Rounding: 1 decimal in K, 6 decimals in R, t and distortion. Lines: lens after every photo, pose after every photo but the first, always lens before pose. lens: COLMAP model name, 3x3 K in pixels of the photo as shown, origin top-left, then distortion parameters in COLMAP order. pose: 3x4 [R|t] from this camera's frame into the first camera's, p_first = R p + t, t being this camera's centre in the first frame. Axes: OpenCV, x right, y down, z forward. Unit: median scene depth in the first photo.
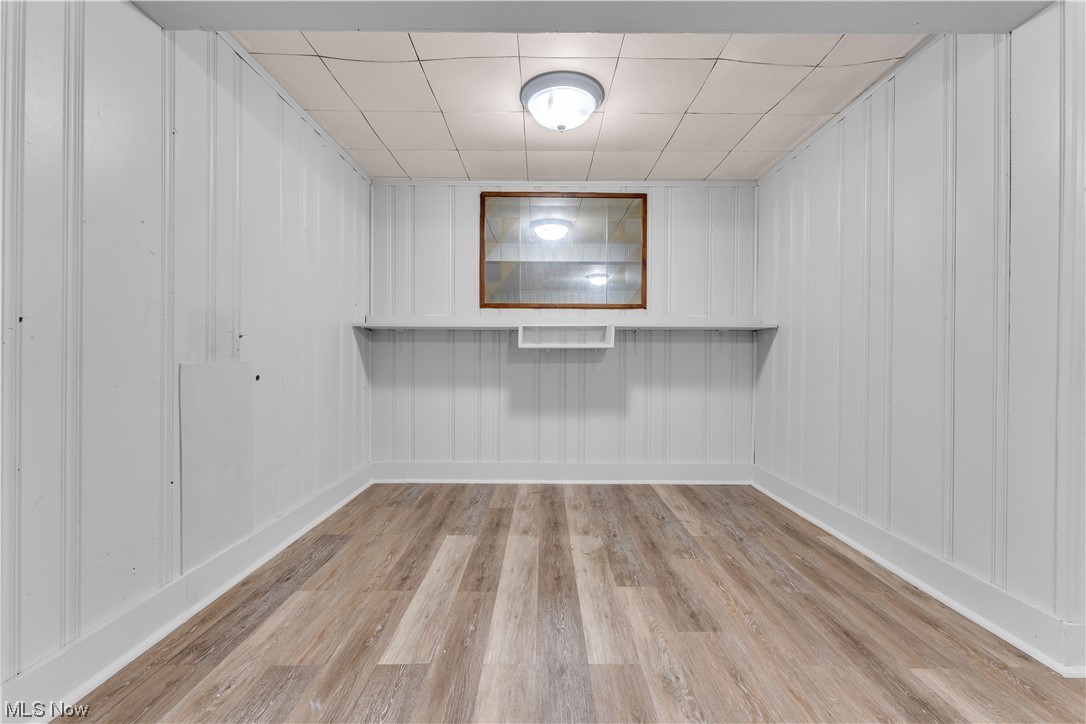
lens RADIAL K [[437.7, 0, 543.8], [0, 437.7, 360.9], [0, 0, 1]] dist [0.002018, -0.000735]
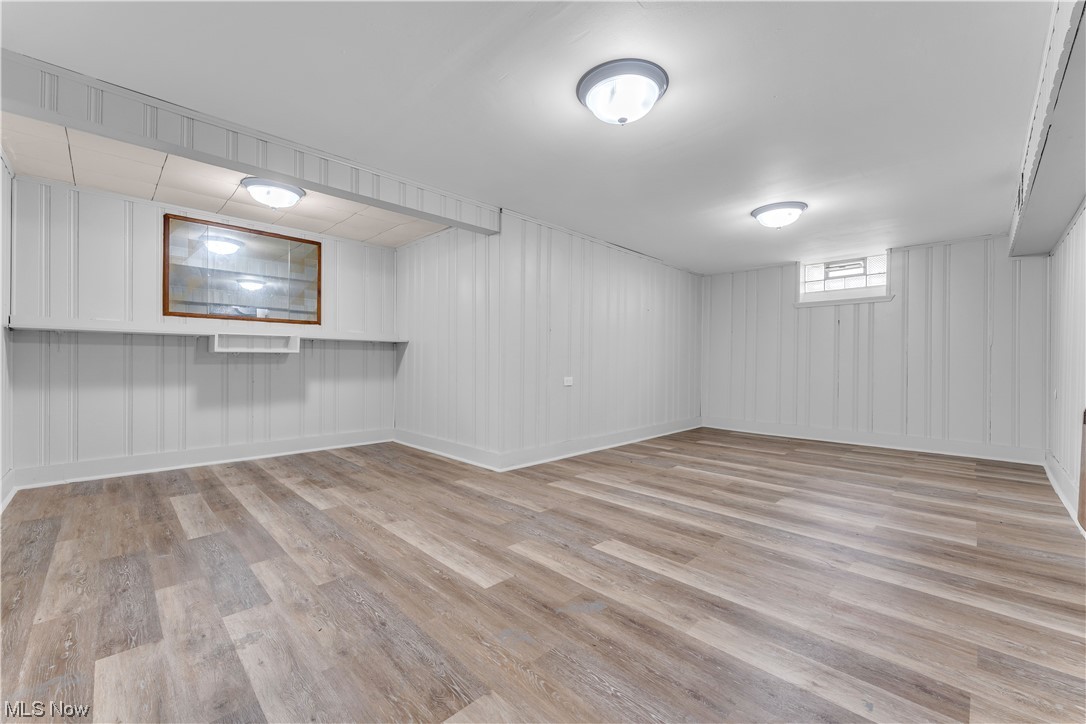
lens RADIAL K [[437.7, 0, 542.2], [0, 437.7, 362.7], [0, 0, 1]] dist [0.002018, -0.000735]
pose [[0.711439, -0.002501, 0.702743, -0.245775], [0.003301, 0.999995, 0.000217, 0.003354], [-0.702740, 0.002165, 0.711444, -0.488994]]
